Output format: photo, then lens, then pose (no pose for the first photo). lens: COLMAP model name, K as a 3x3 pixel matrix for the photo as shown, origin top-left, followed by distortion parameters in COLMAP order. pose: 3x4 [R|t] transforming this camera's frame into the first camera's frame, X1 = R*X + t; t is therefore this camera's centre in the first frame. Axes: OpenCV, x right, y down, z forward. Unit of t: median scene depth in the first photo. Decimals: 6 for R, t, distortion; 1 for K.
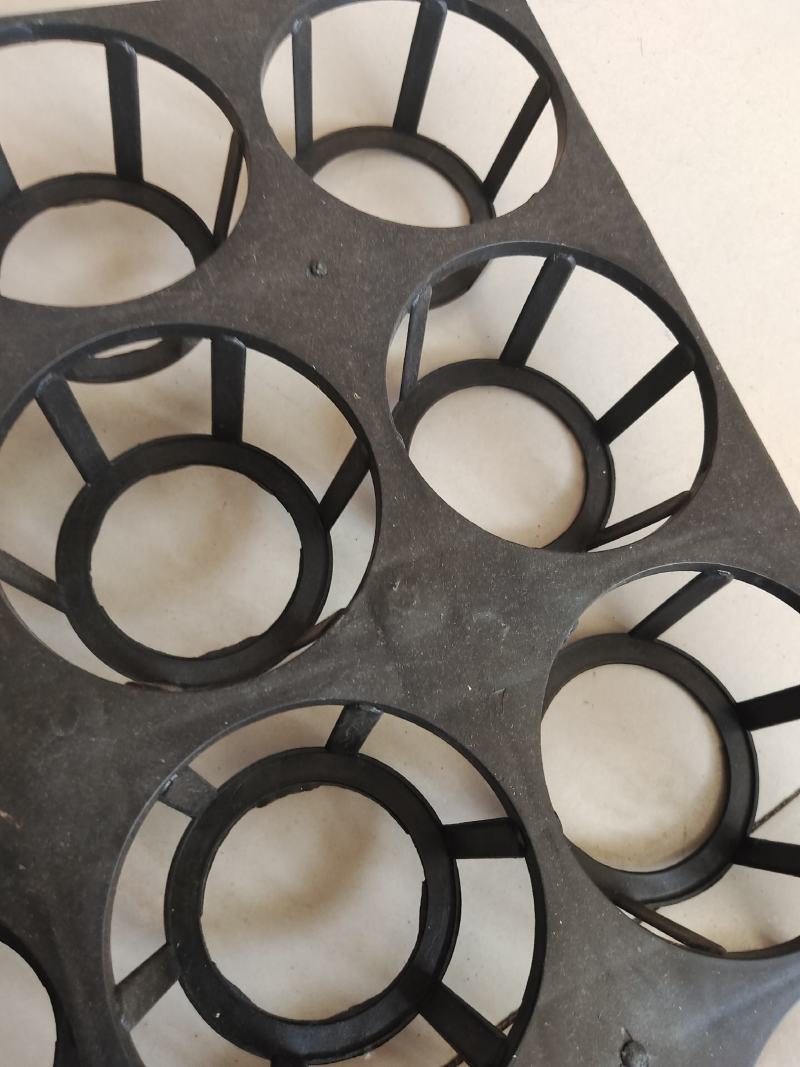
lens RADIAL K [[911.4, 0, 432.6], [0, 911.4, 533.6], [0, 0, 1]] dist [0.099918, -0.282669]
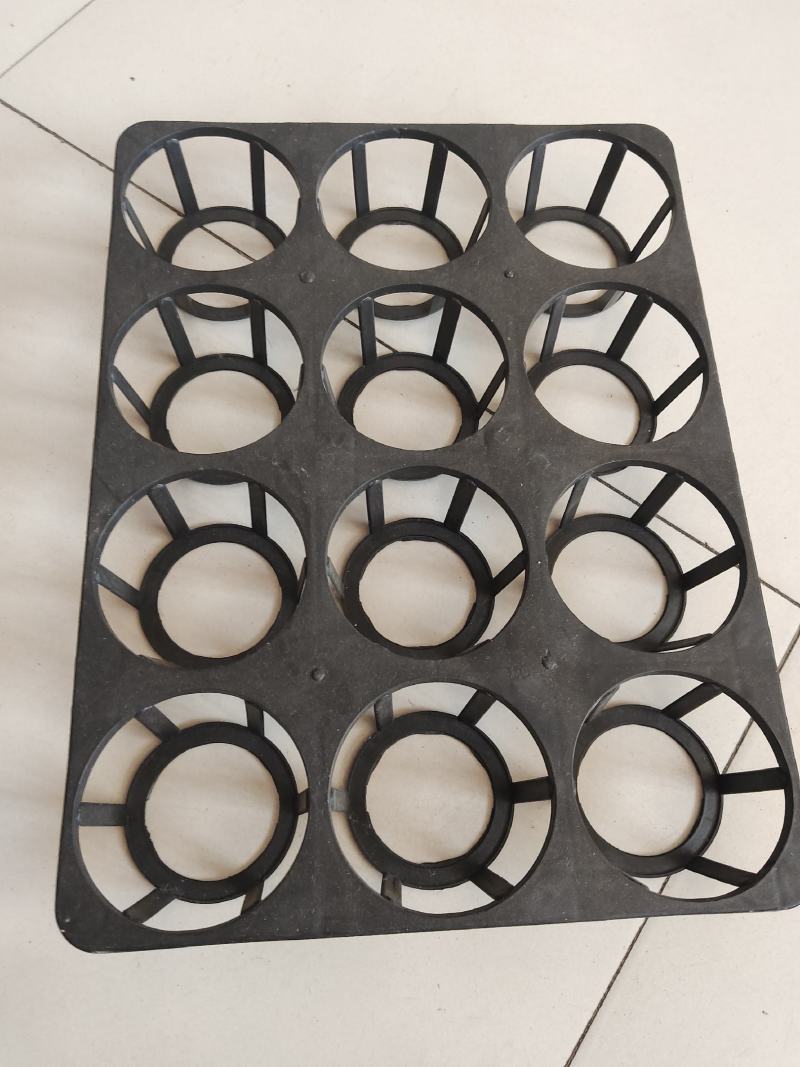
lens RADIAL K [[908.8, 0, 366.4], [0, 908.8, 561.1], [0, 0, 1]] dist [0.002681, -0.015775]
pose [[0.929715, 0.264061, -0.256712, 0.242213], [-0.272692, 0.962099, 0.002051, 0.362500], [0.247524, 0.068096, 0.966486, -0.862723]]
